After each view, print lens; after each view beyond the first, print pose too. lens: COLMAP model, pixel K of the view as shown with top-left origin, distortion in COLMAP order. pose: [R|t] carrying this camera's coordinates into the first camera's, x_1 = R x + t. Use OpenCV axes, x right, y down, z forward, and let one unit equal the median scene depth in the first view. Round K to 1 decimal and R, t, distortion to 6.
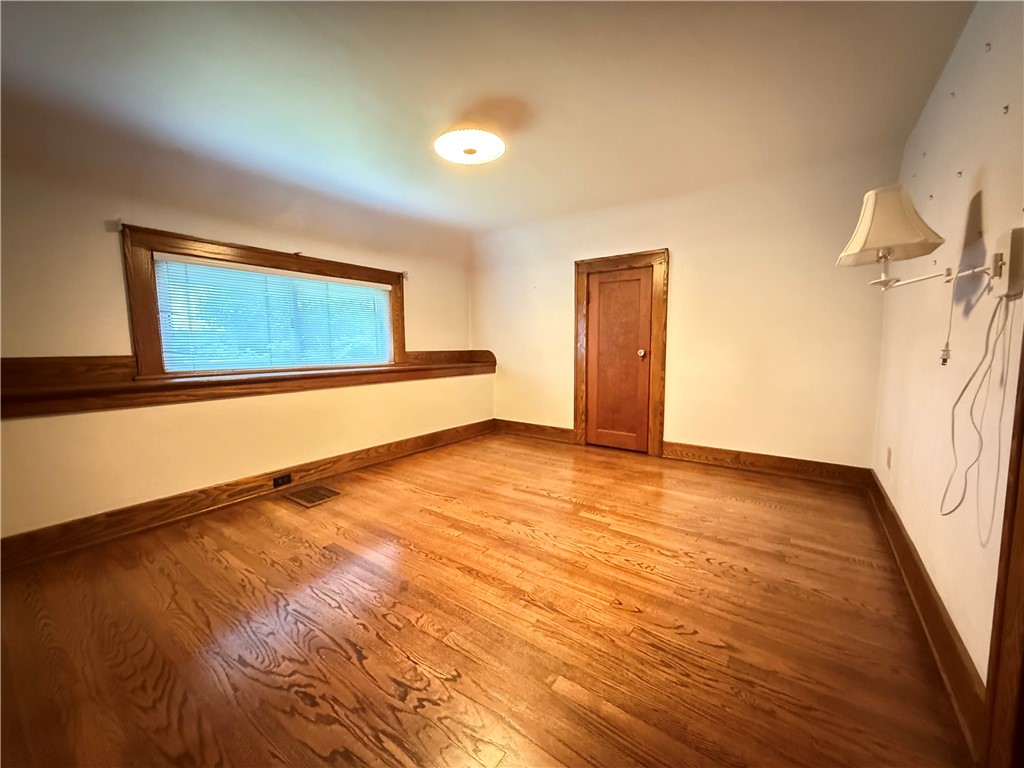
lens RADIAL K [[408.8, 0, 511.1], [0, 408.8, 383.2], [0, 0, 1]] dist [-0.000934, 0.000295]
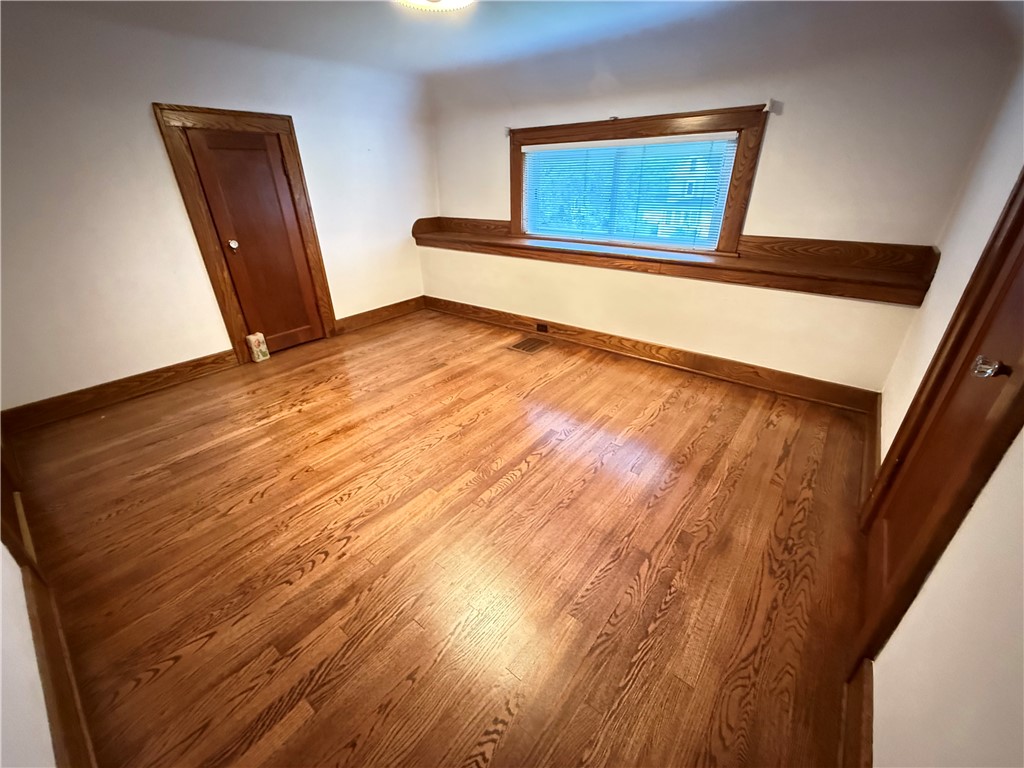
lens RADIAL K [[408.8, 0, 511.1], [0, 408.8, 383.2], [0, 0, 1]] dist [-0.000934, 0.000295]
pose [[-0.045621, 0.451220, -0.891246, 0.875799], [-0.079219, 0.887731, 0.453496, -0.244768], [0.995813, 0.091292, -0.004754, 1.118138]]
